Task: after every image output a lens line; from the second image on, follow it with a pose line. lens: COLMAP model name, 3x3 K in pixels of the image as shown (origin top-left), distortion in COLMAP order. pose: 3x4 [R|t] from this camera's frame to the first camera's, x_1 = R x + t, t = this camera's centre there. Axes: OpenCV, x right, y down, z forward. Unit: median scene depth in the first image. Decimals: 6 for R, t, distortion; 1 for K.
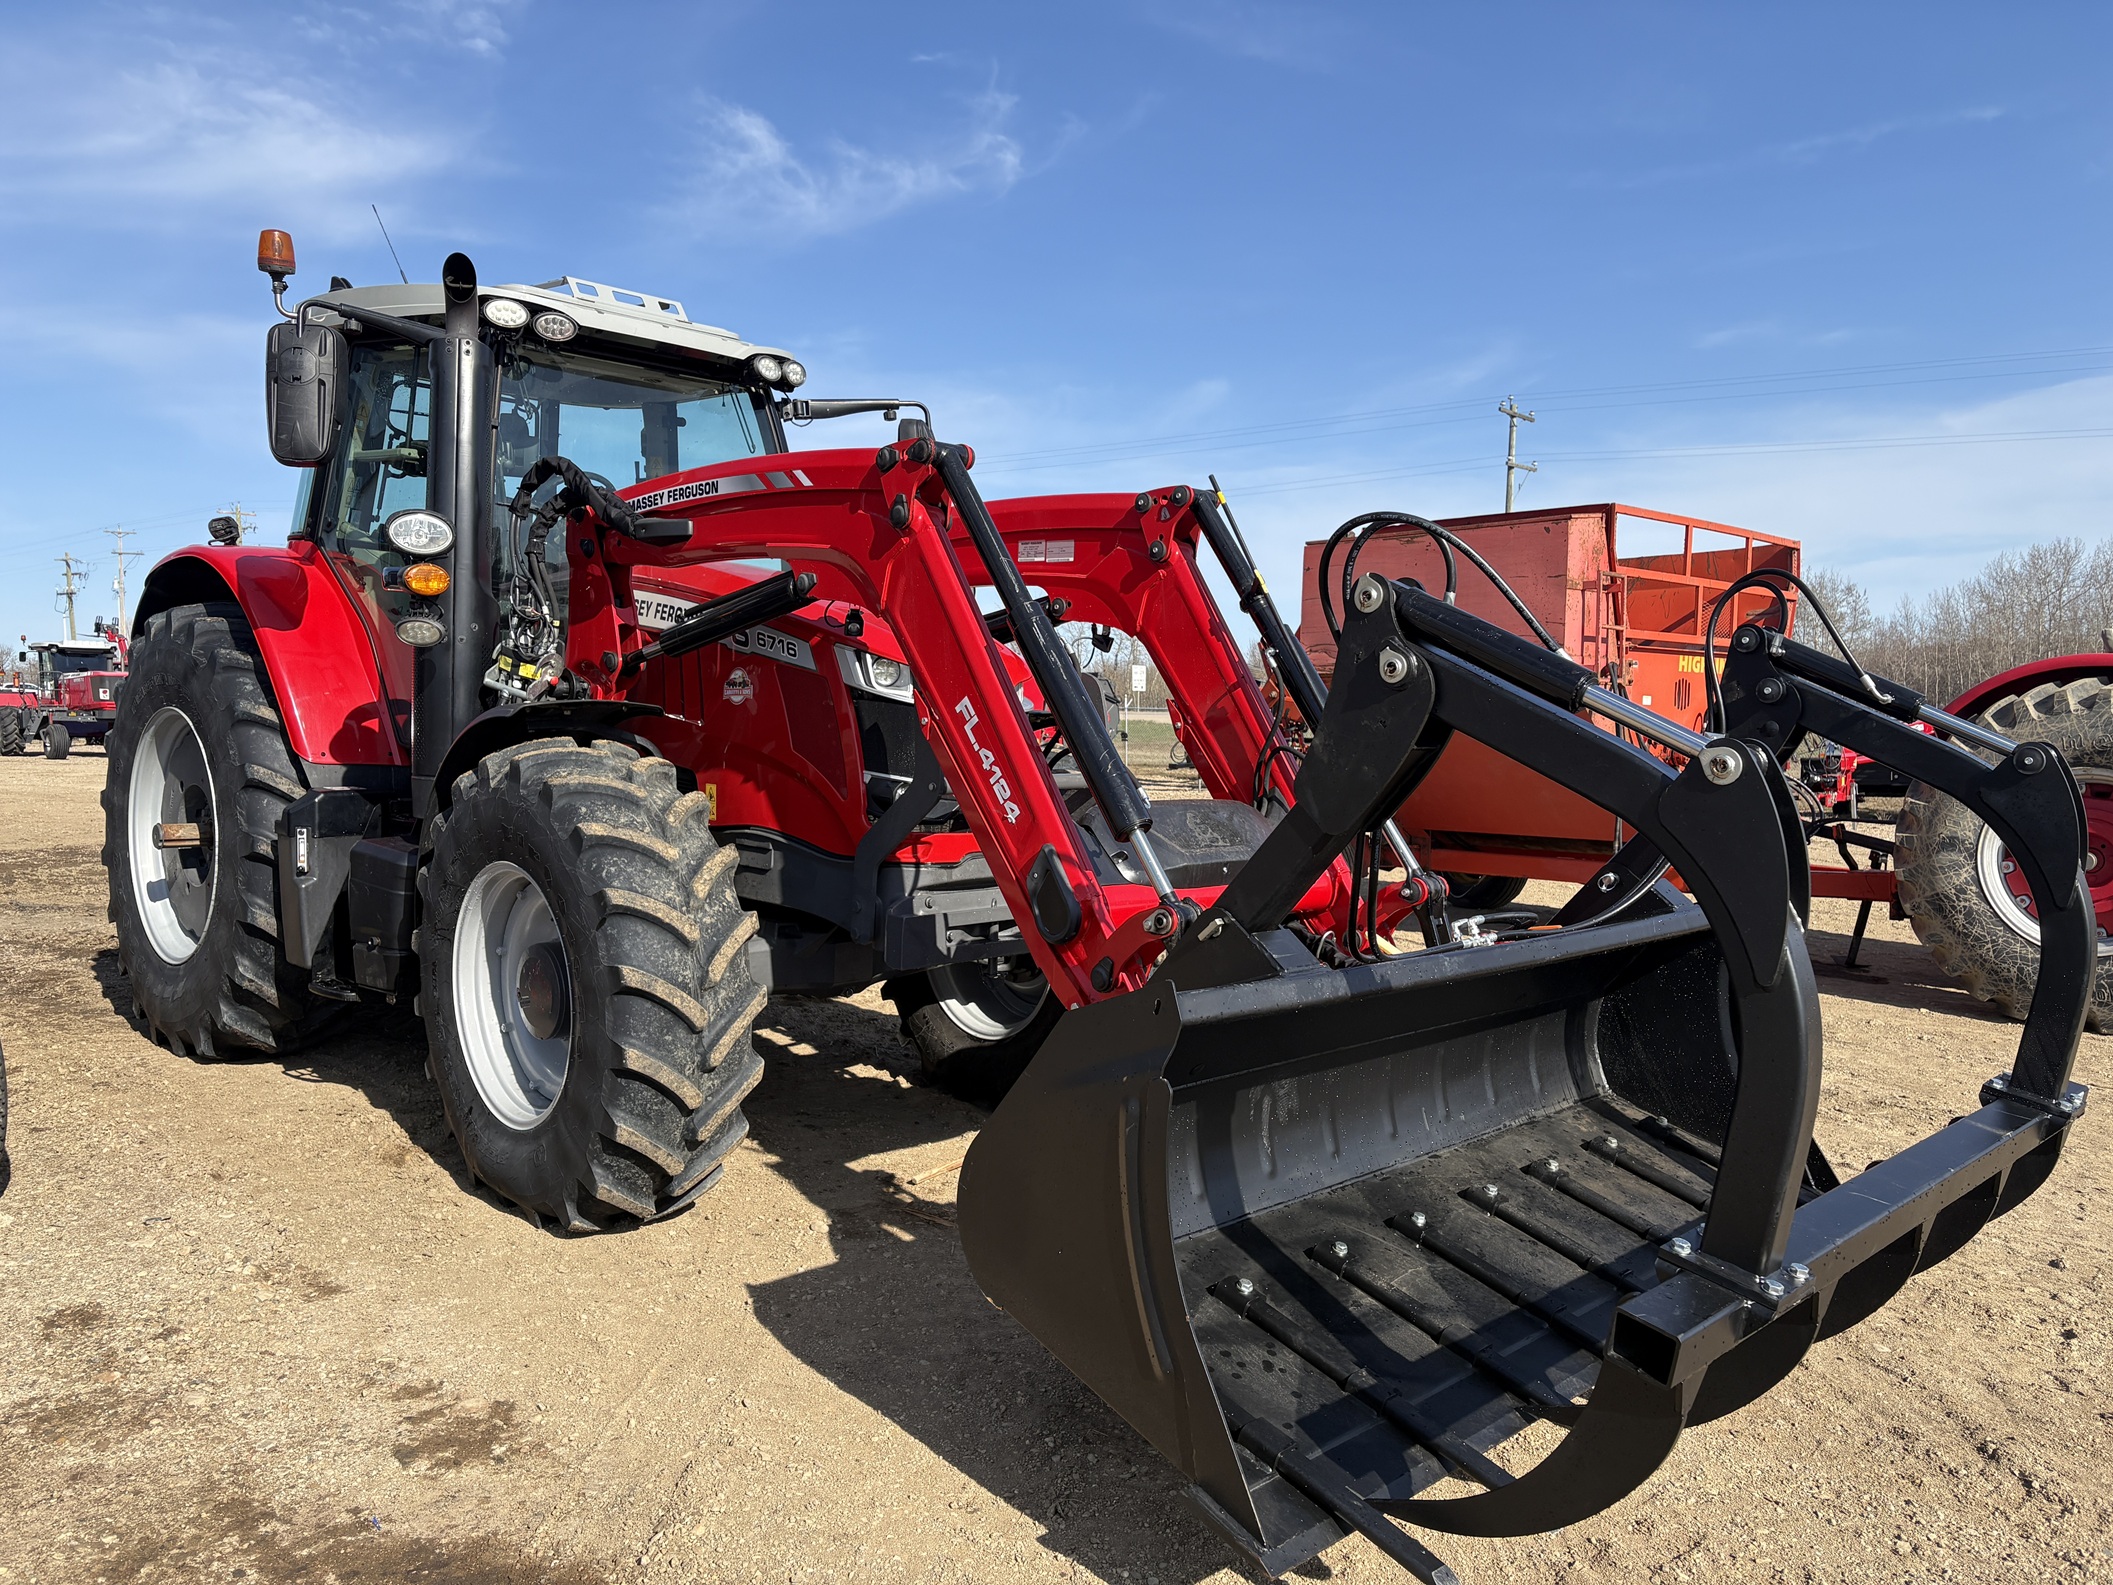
lens RADIAL K [[1602.3, 0, 1056.5], [0, 1602.3, 792.5], [0, 0, 1]] dist [0.010972, -0.000228]
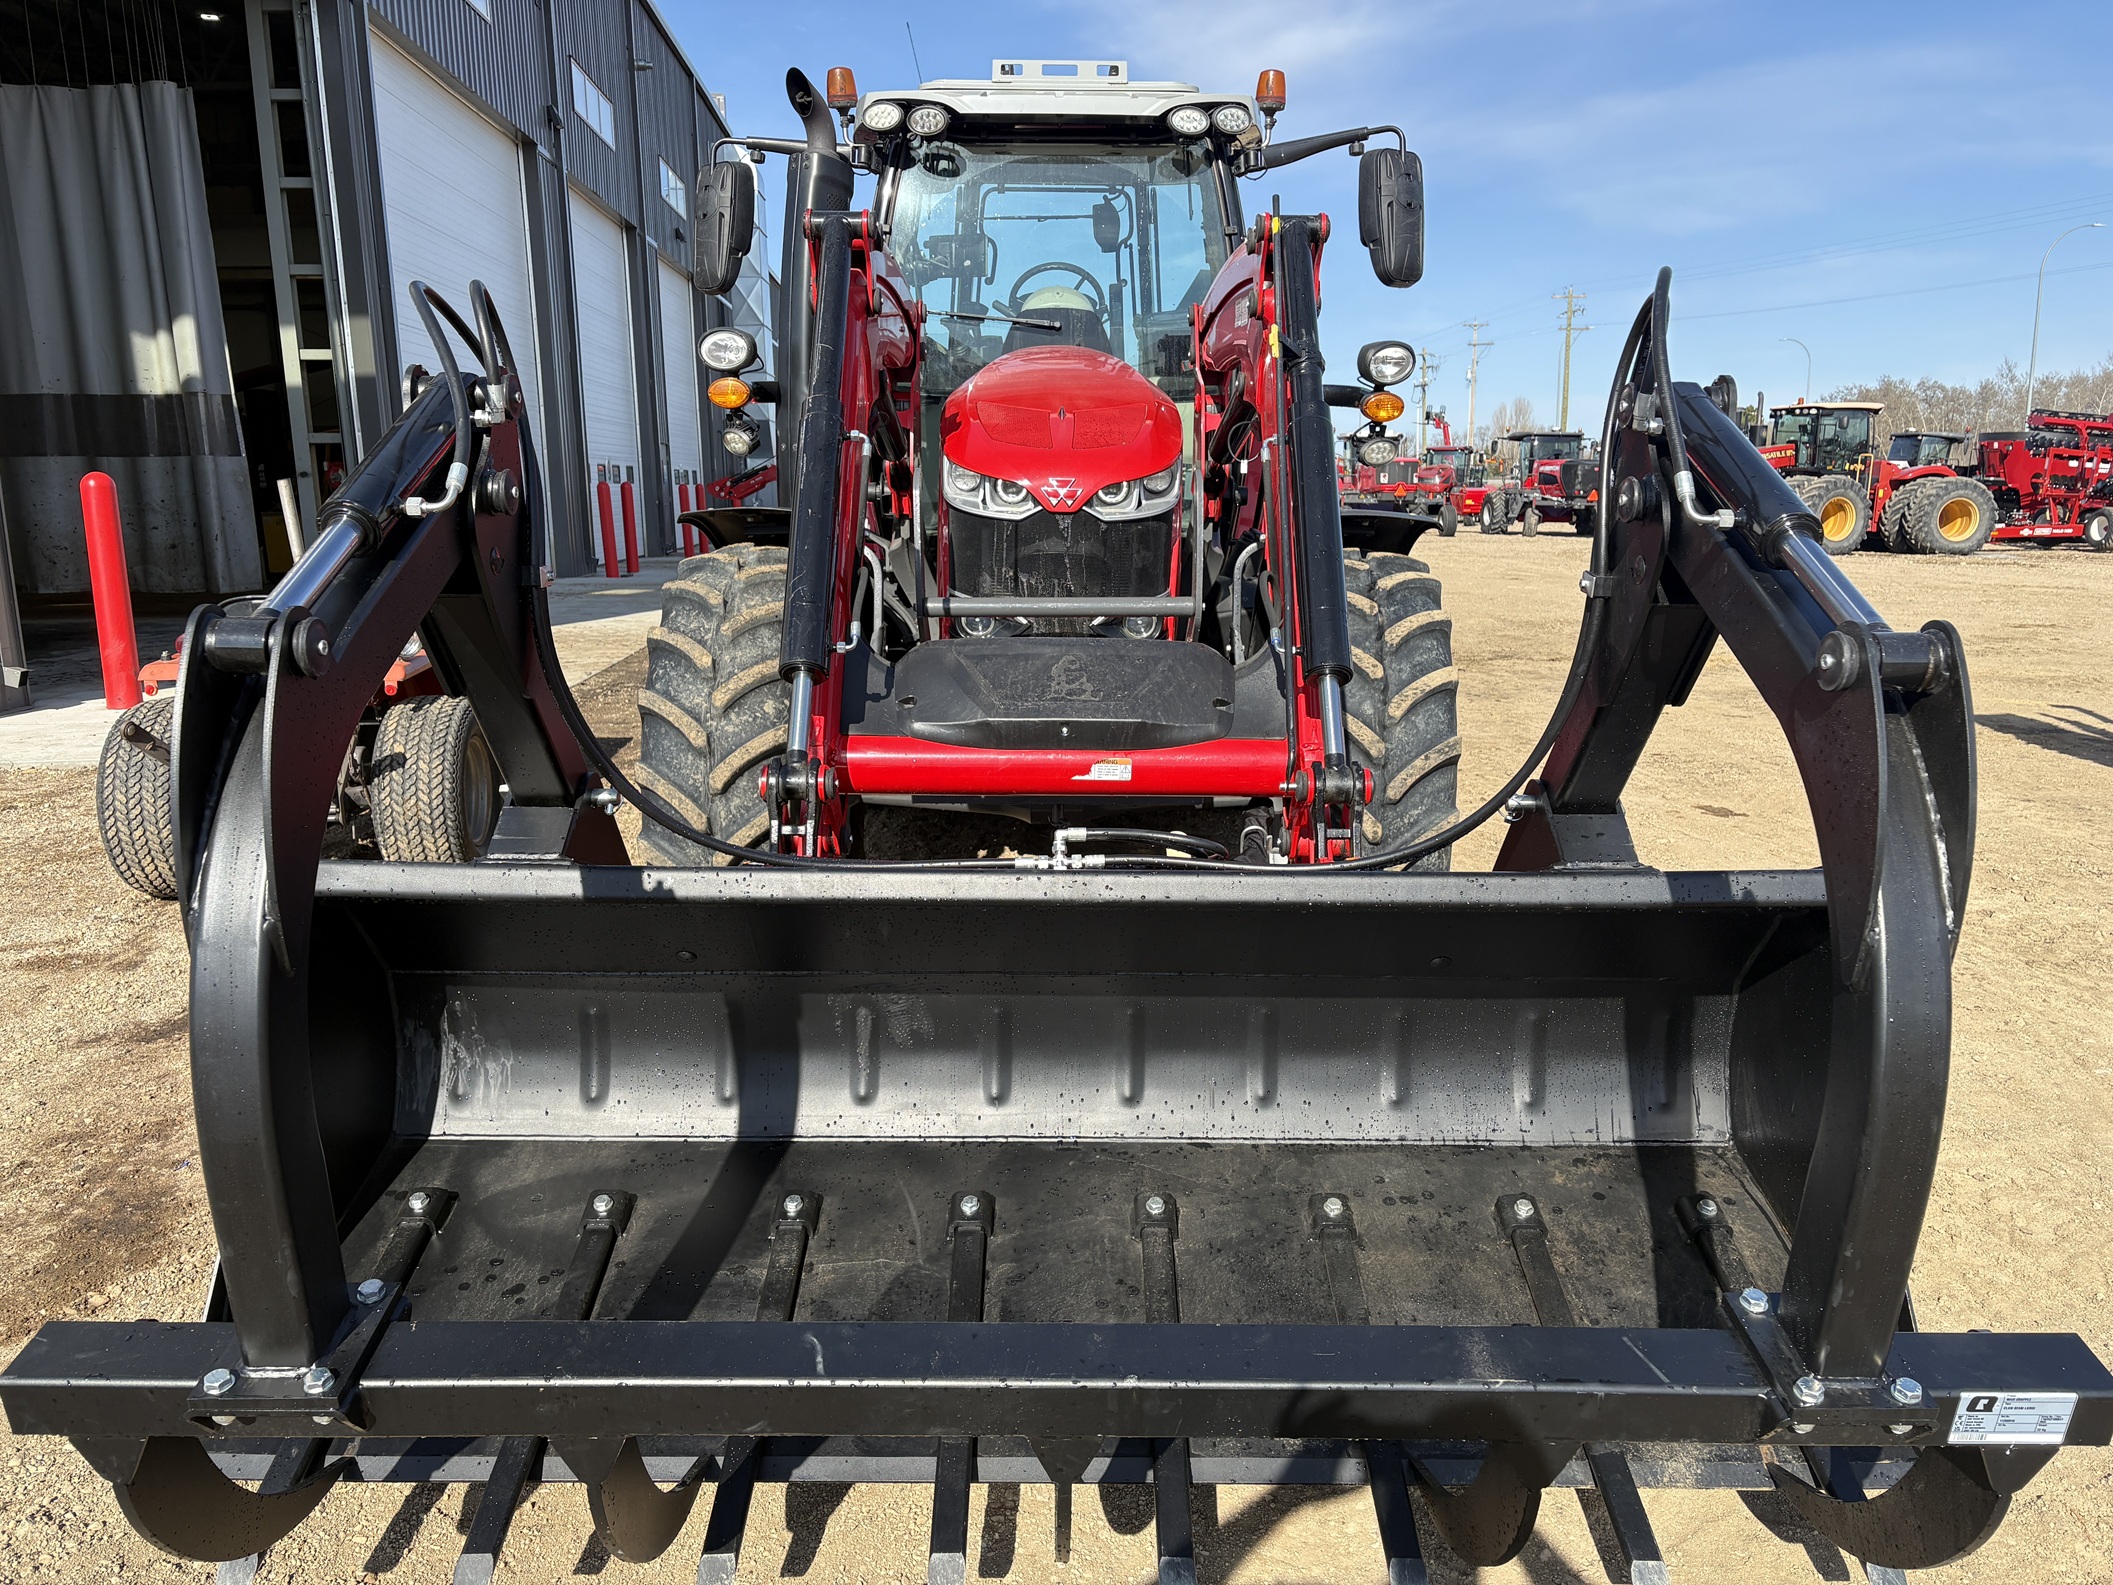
lens RADIAL K [[1602.3, 0, 1056.5], [0, 1602.3, 792.5], [0, 0, 1]] dist [0.010972, -0.000228]
pose [[0.691845, 0.126845, -0.710817, 0.463230], [-0.028799, 0.988513, 0.148370, -0.026478], [0.721472, -0.082178, 0.687550, 0.312987]]
